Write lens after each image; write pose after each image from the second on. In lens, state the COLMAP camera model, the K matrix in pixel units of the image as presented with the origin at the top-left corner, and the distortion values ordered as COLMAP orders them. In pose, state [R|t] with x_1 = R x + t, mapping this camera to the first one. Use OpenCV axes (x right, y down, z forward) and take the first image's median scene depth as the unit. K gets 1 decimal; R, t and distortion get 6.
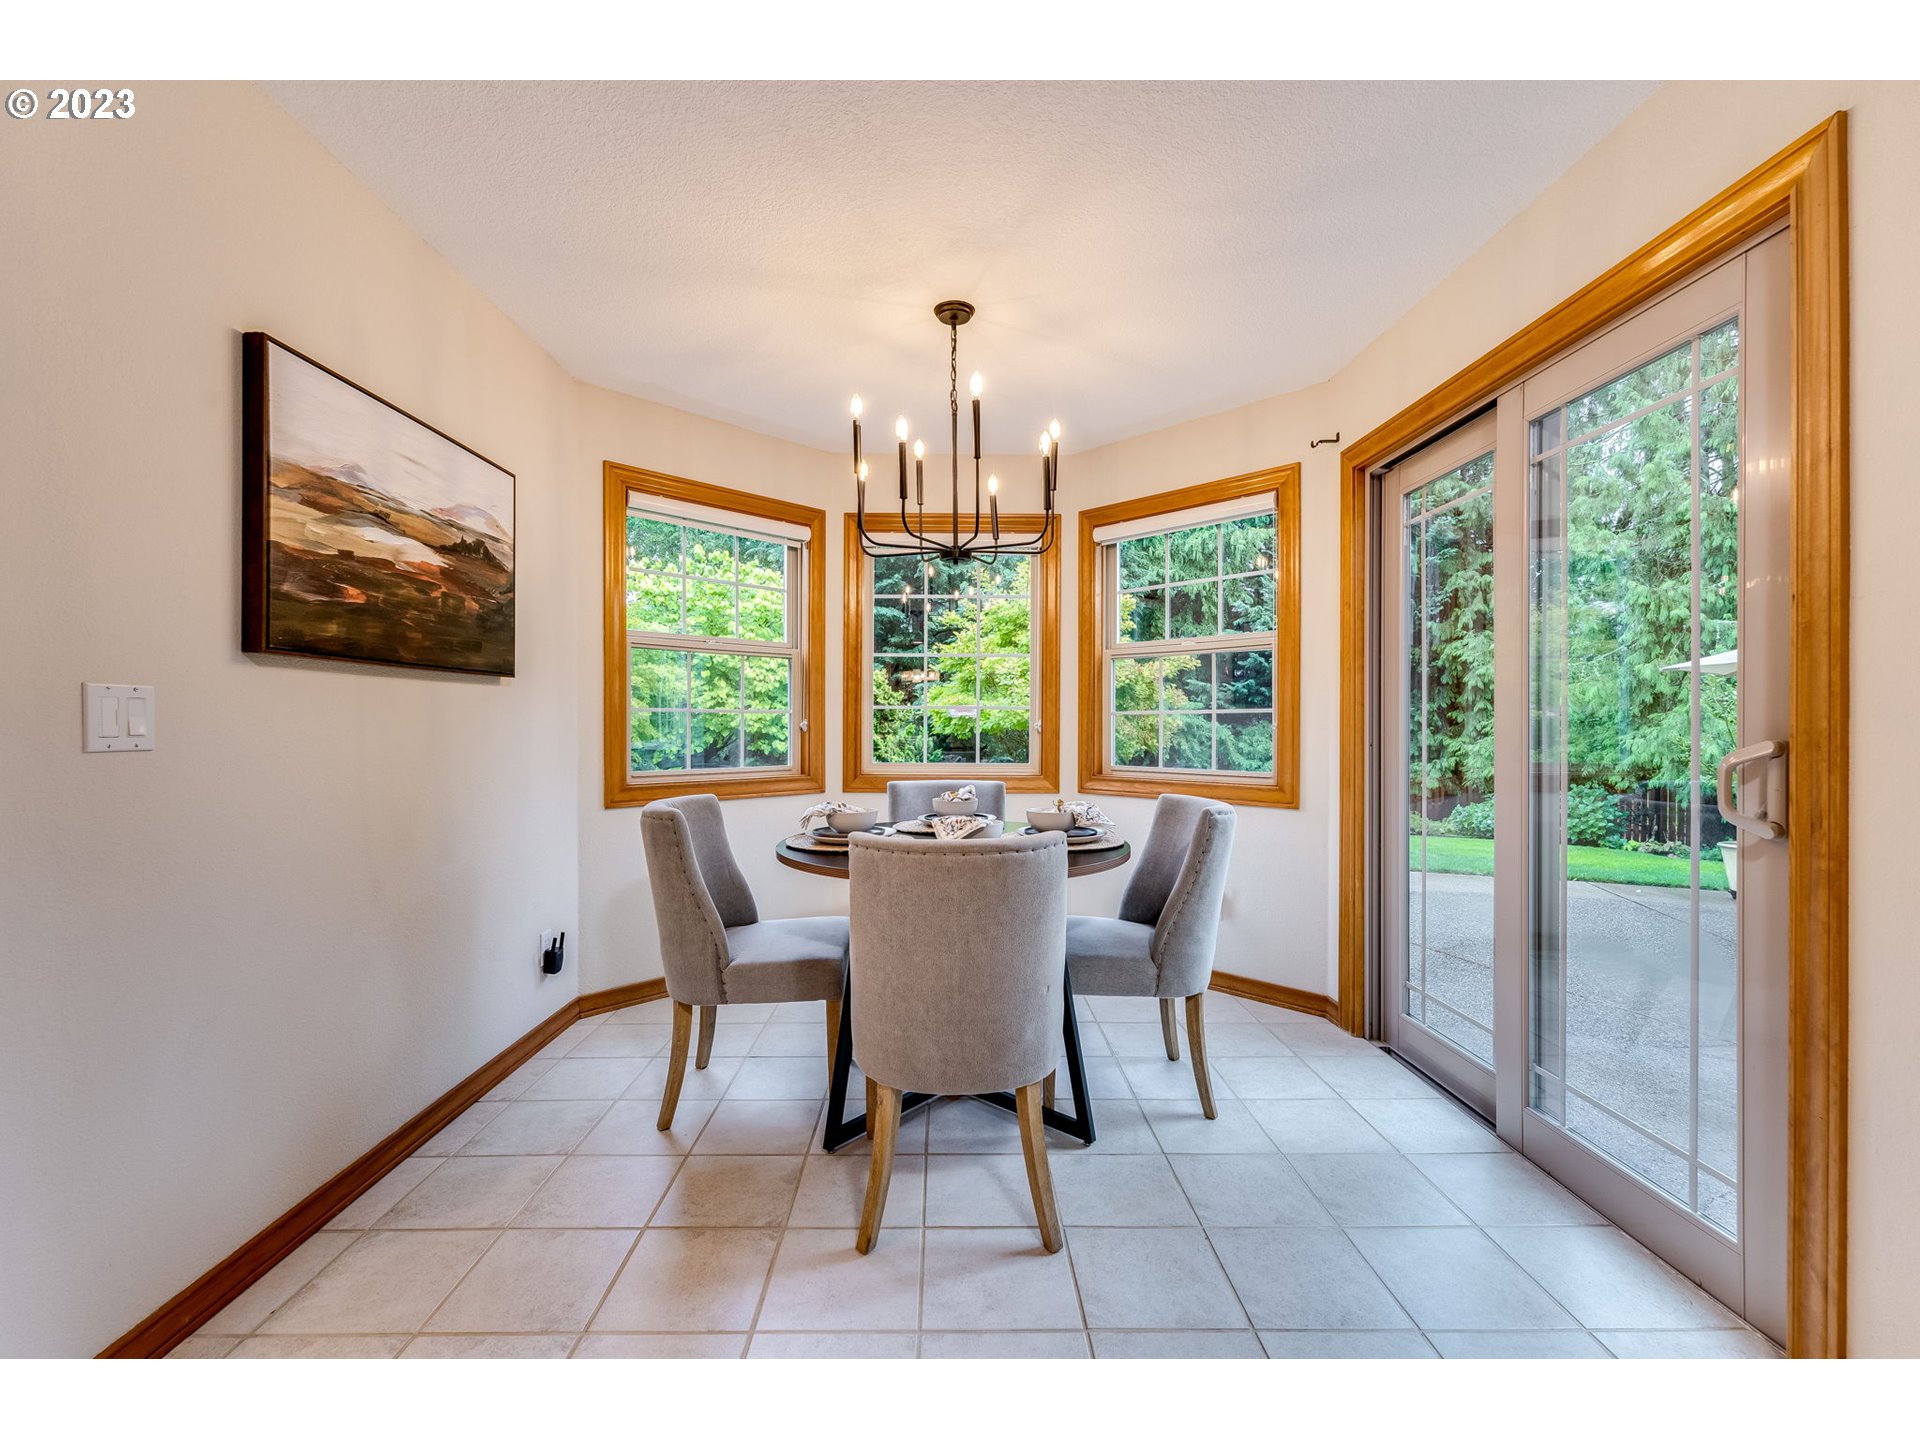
lens RADIAL K [[817.2, 0, 948.7], [0, 817.2, 727.8], [0, 0, 1]] dist [-0.002895, -0.000520]
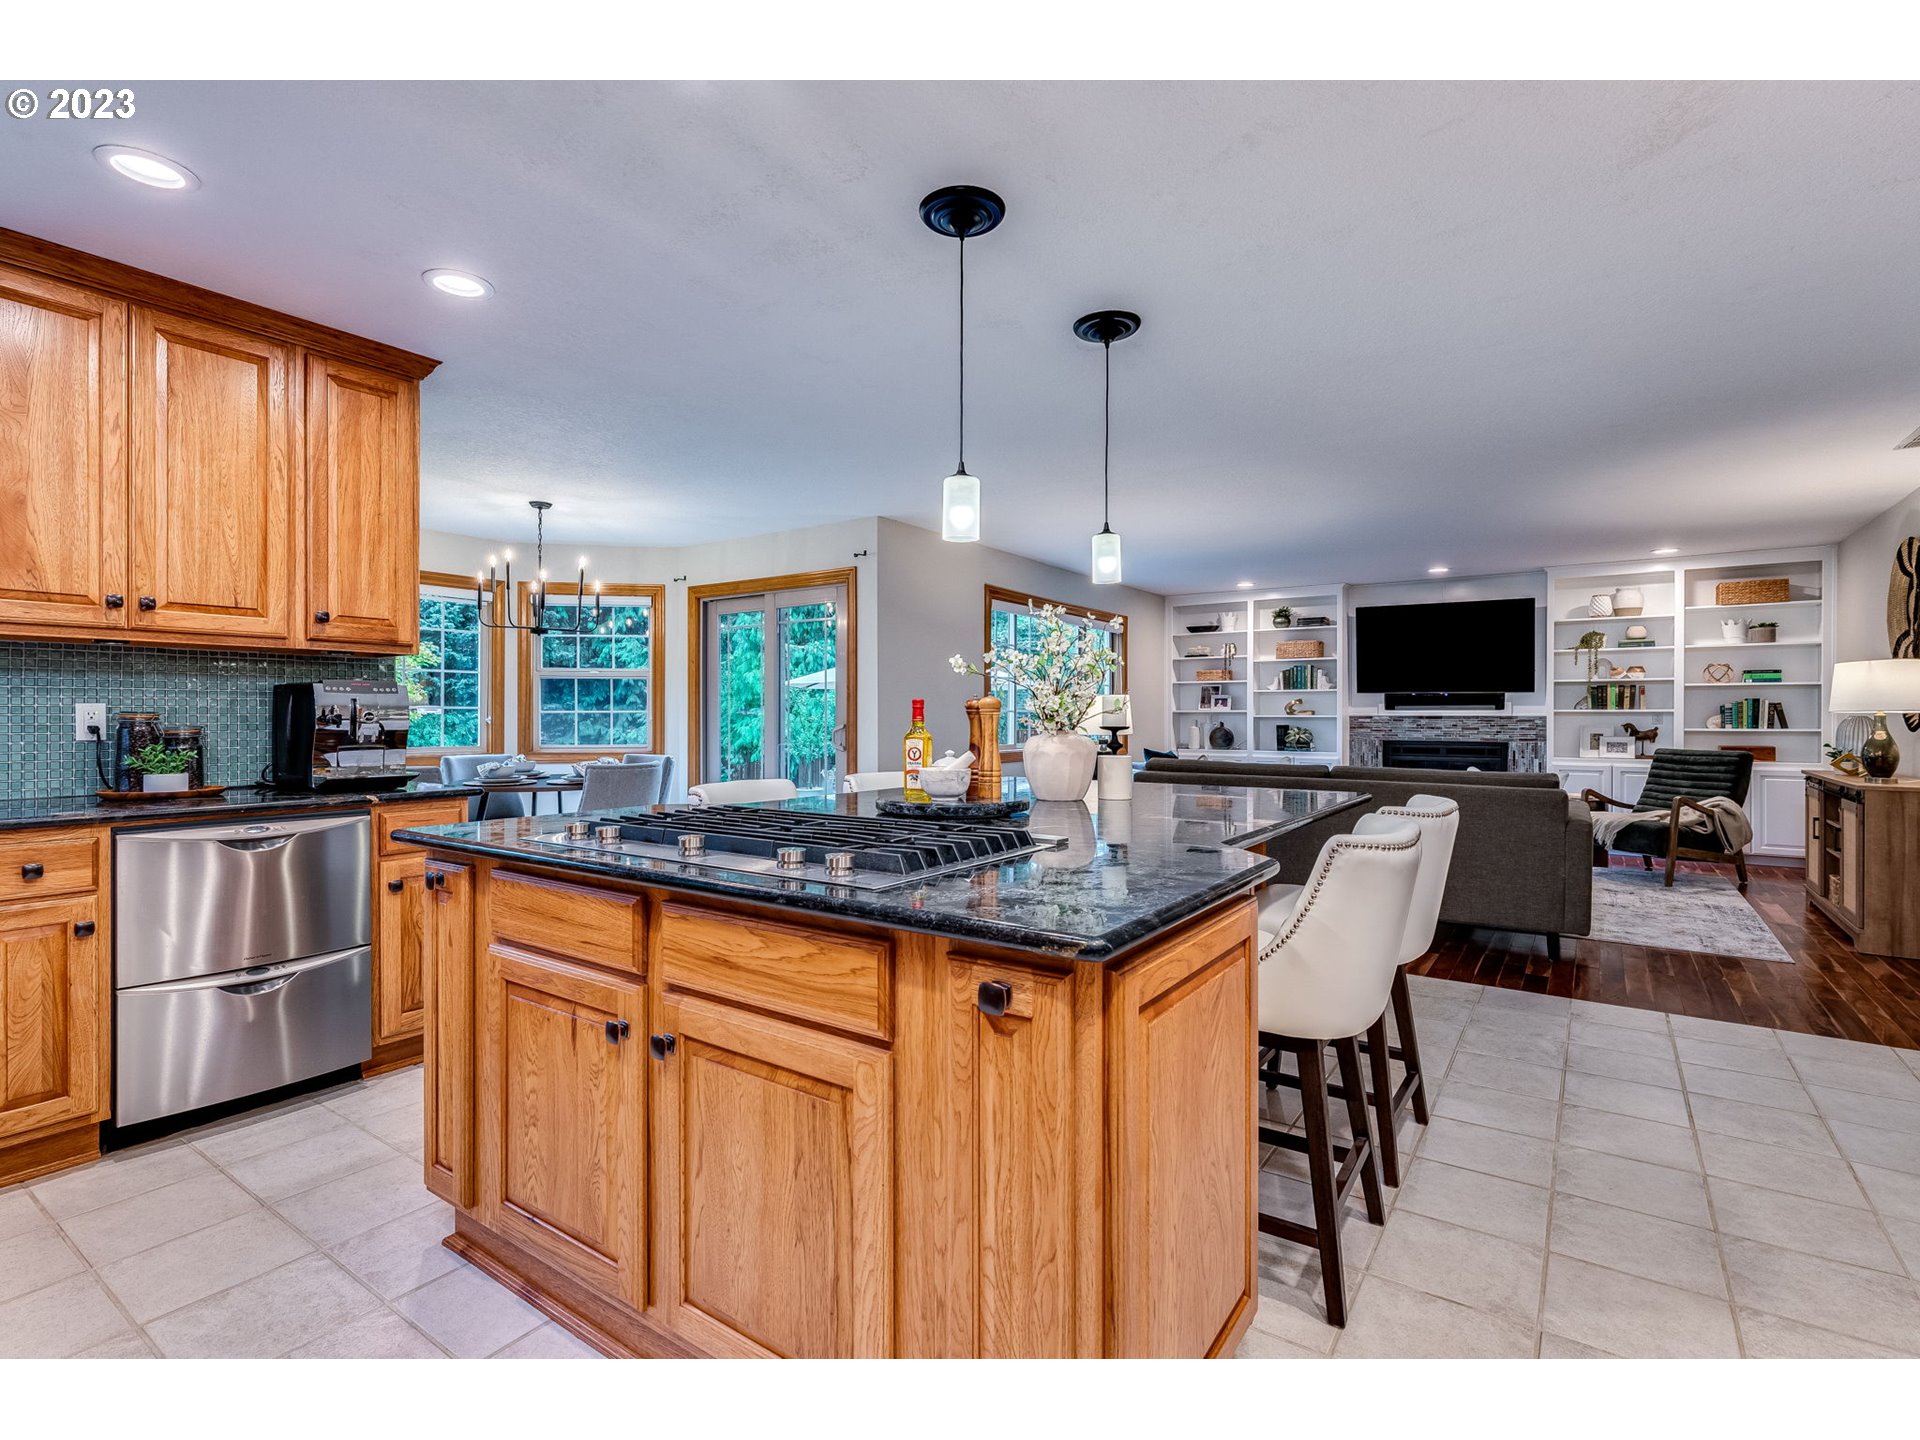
lens RADIAL K [[917.0, 0, 947.3], [0, 917.0, 715.8], [0, 0, 1]] dist [-0.004285, 0.000441]
pose [[0.584739, -0.001530, 0.811220, -1.167715], [0.004222, 0.999990, -0.001157, -0.008312], [-0.811211, 0.004101, 0.584739, -1.015106]]
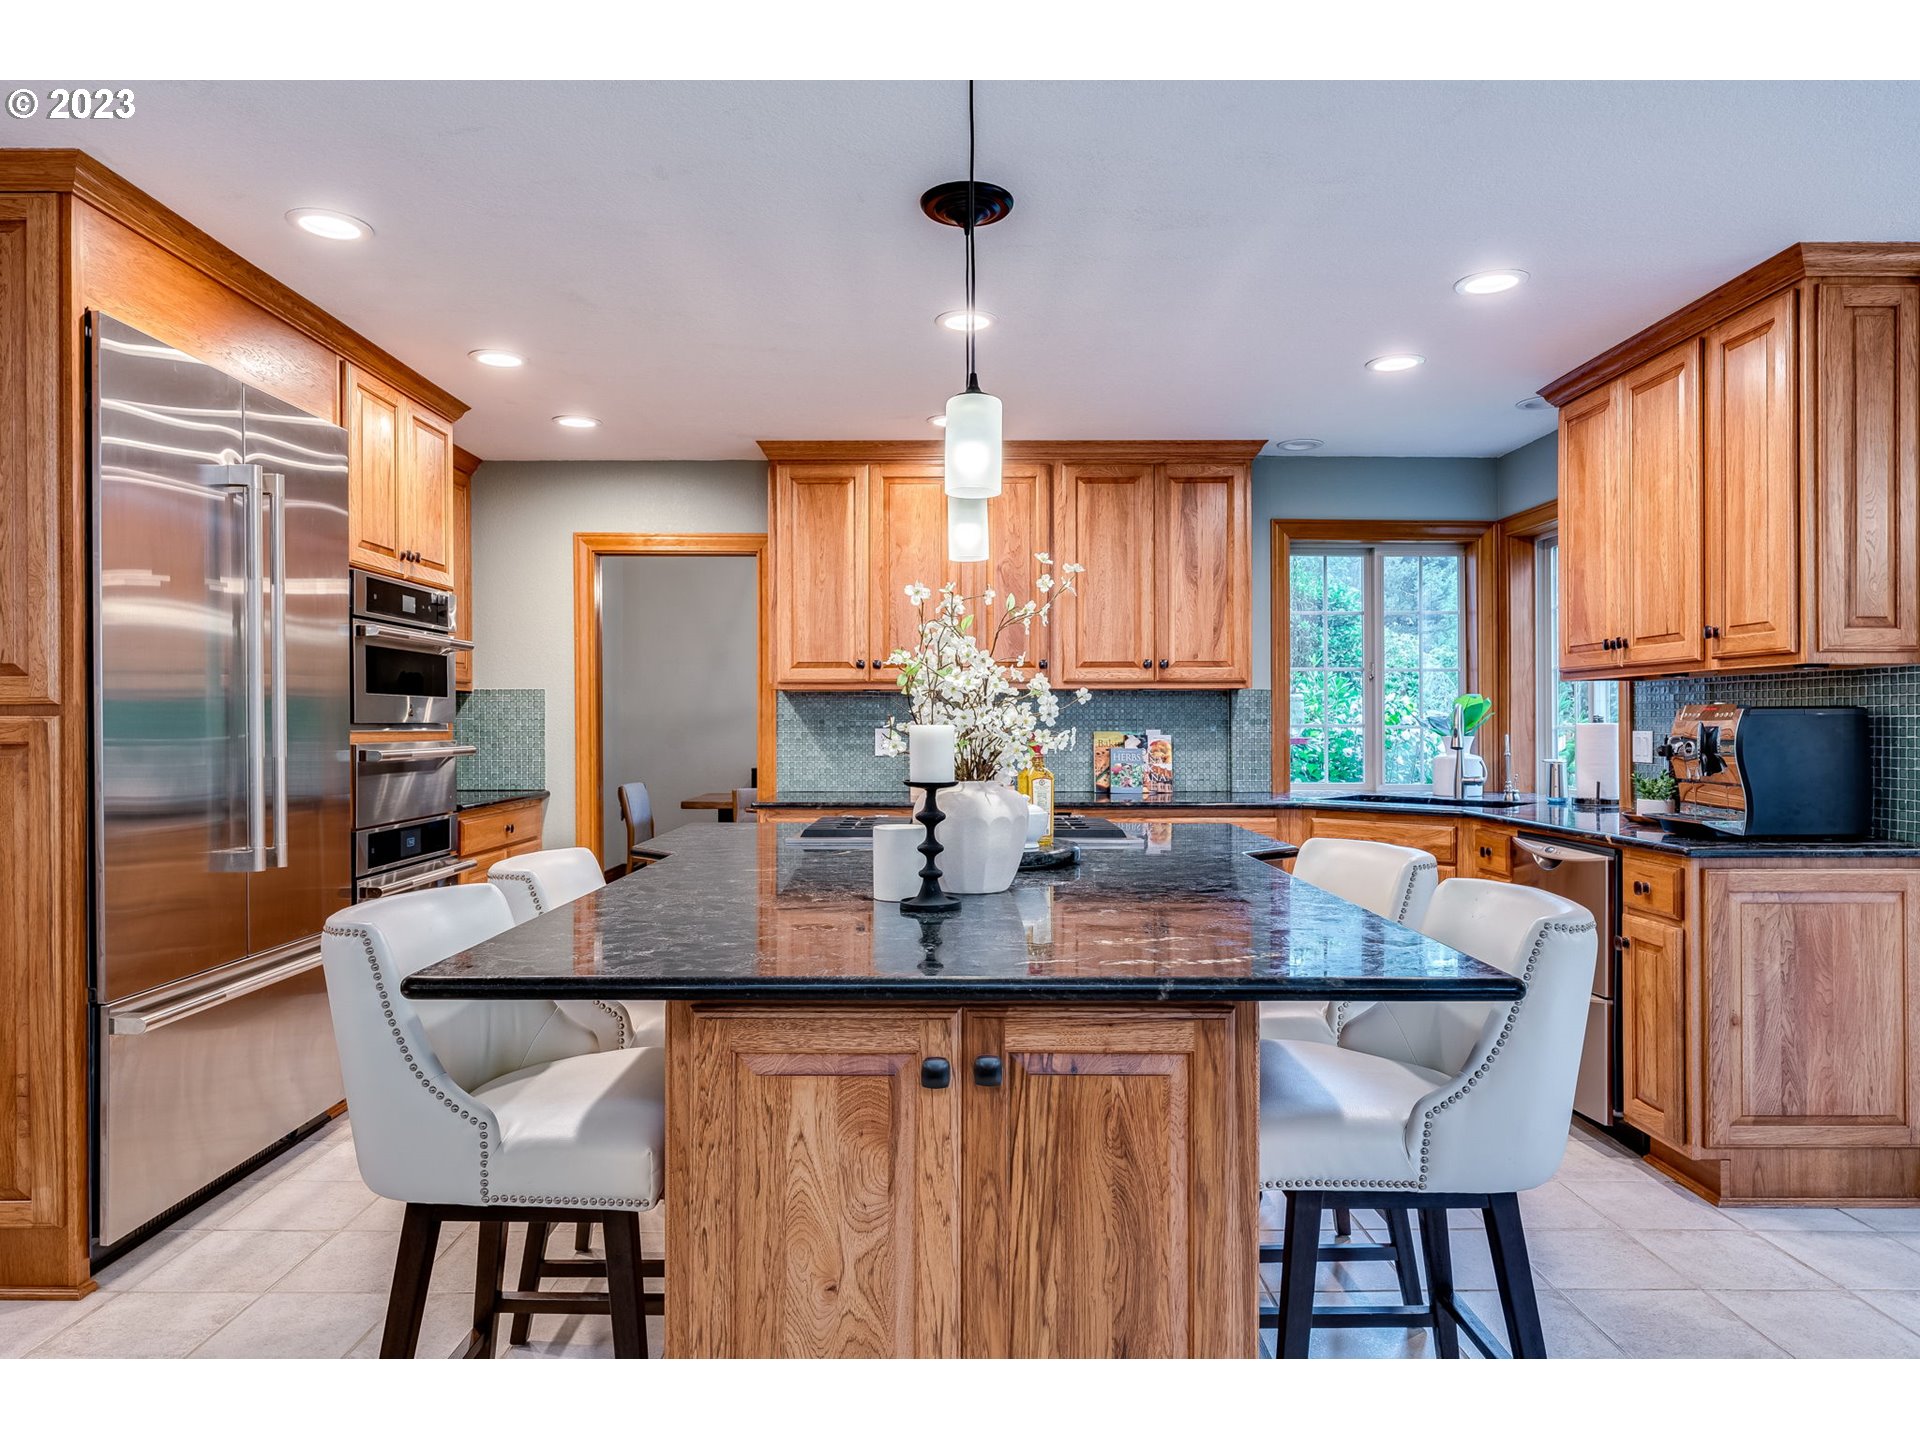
lens RADIAL K [[1190.9, 0, 951.5], [0, 1190.9, 718.6], [0, 0, 1]] dist [-0.001592, 0.002606]
pose [[-0.004230, -0.007110, -0.999966, 0.612779], [-0.004679, 0.999964, -0.007090, -0.030202], [0.999980, 0.004649, -0.004263, -0.520002]]
